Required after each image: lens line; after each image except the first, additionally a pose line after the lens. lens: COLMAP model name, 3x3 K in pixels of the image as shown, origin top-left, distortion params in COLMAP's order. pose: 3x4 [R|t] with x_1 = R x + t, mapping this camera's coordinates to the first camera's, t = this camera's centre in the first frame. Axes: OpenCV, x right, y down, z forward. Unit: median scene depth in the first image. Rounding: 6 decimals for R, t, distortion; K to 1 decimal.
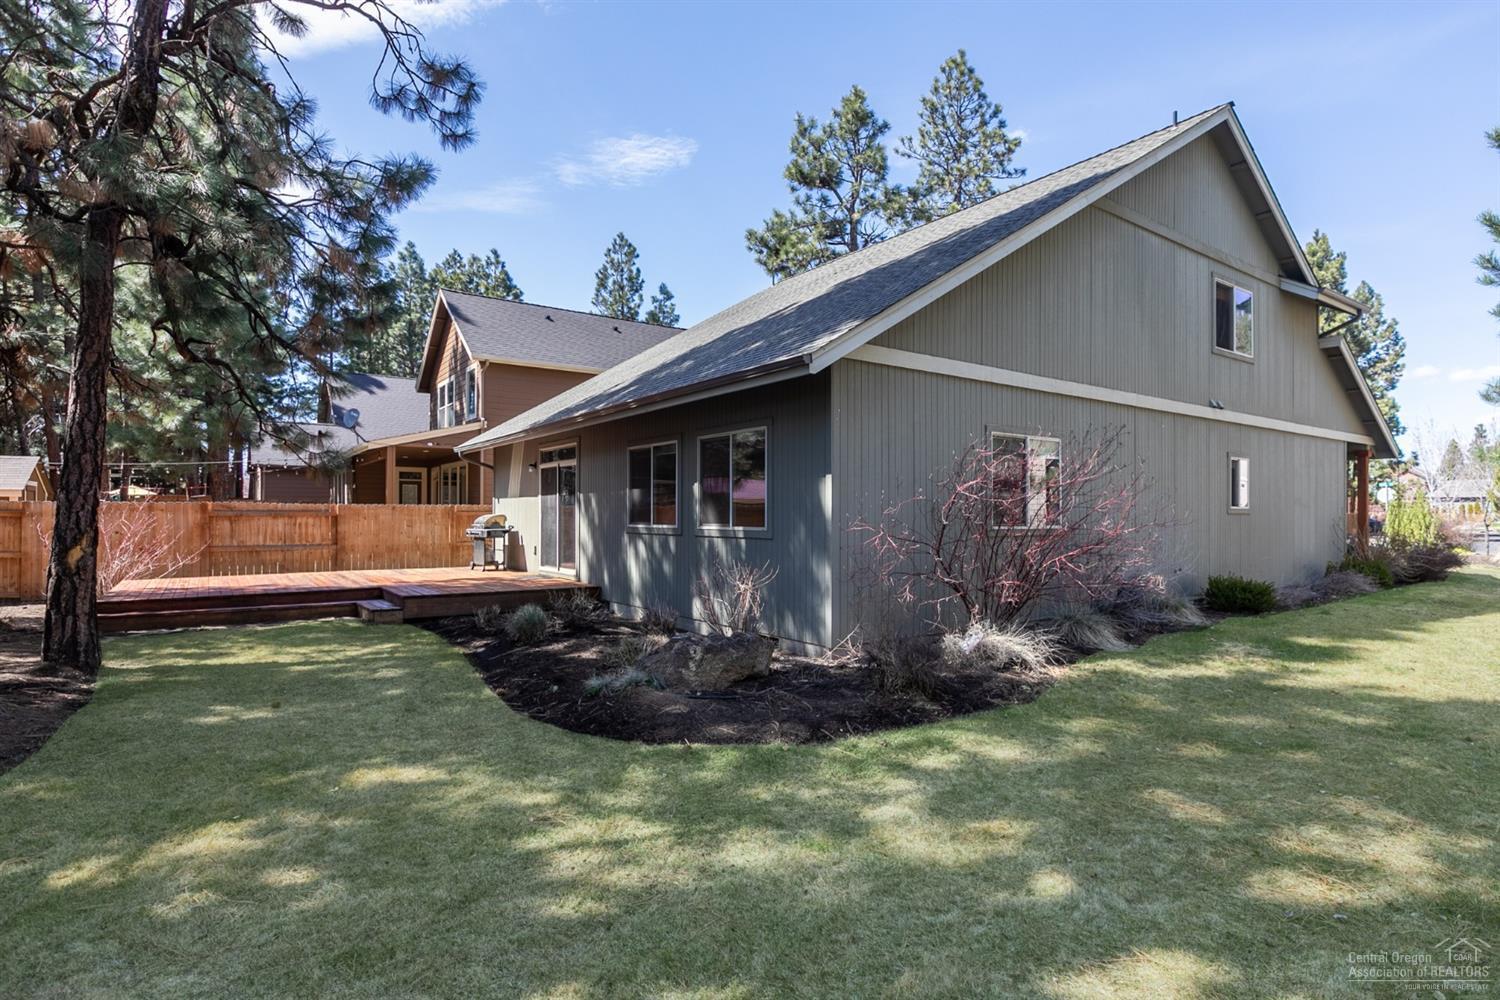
lens RADIAL K [[738.5, 0, 813.3], [0, 738.5, 509.8], [0, 0, 1]] dist [-0.003687, 0.000232]
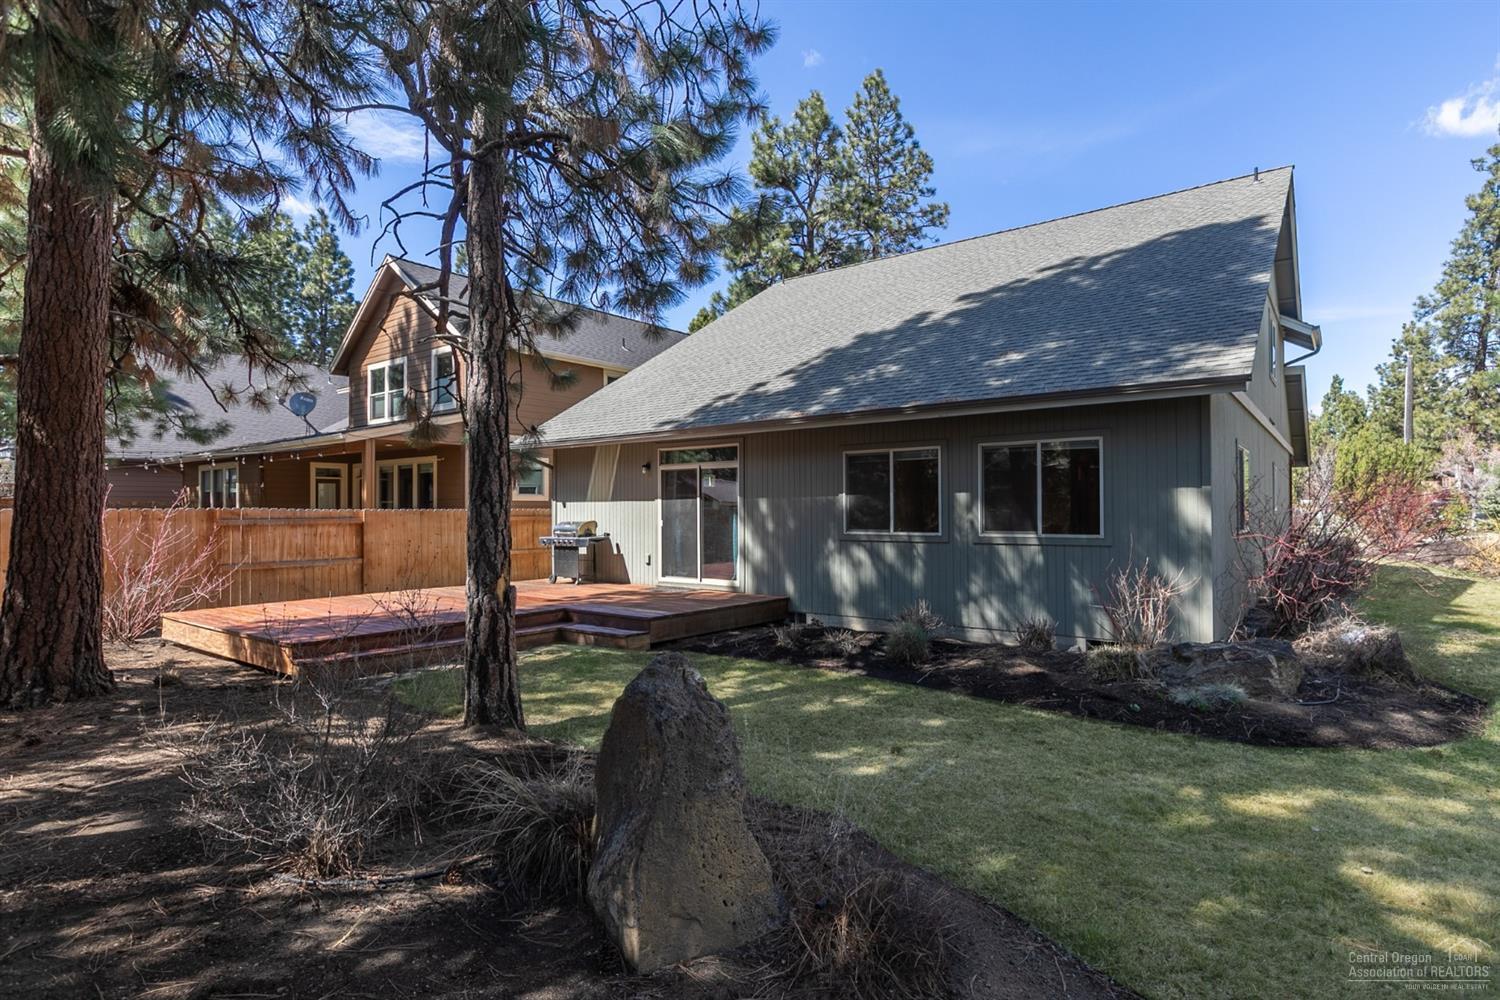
lens RADIAL K [[738.5, 0, 755.2], [0, 738.5, 503.2], [0, 0, 1]] dist [-0.003687, 0.000232]
pose [[0.961019, -0.003455, 0.276460, -0.427592], [0.004252, 0.999988, -0.002282, -0.010381], [-0.276449, 0.003368, 0.961023, 0.074618]]
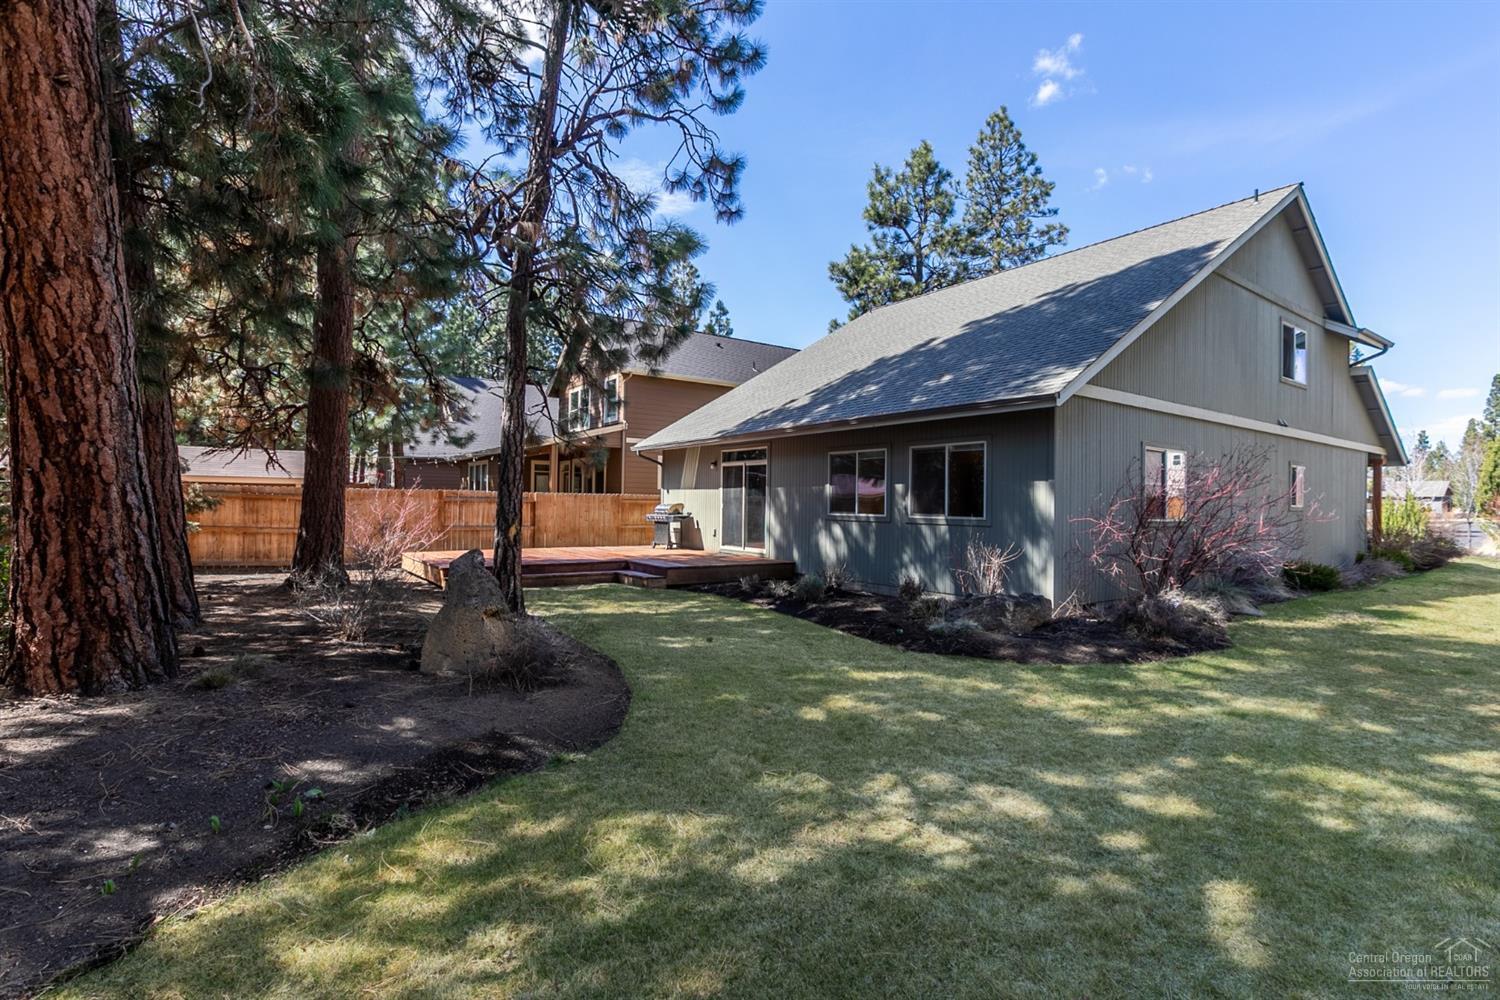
lens RADIAL K [[683.5, 0, 781.7], [0, 683.5, 495.5], [0, 0, 1]] dist [0.000538, -0.000768]
pose [[0.999906, 0.013323, -0.003128, -0.223544], [-0.013340, 0.999896, -0.005553, -0.001864], [0.003054, 0.005594, 0.999980, -0.118428]]
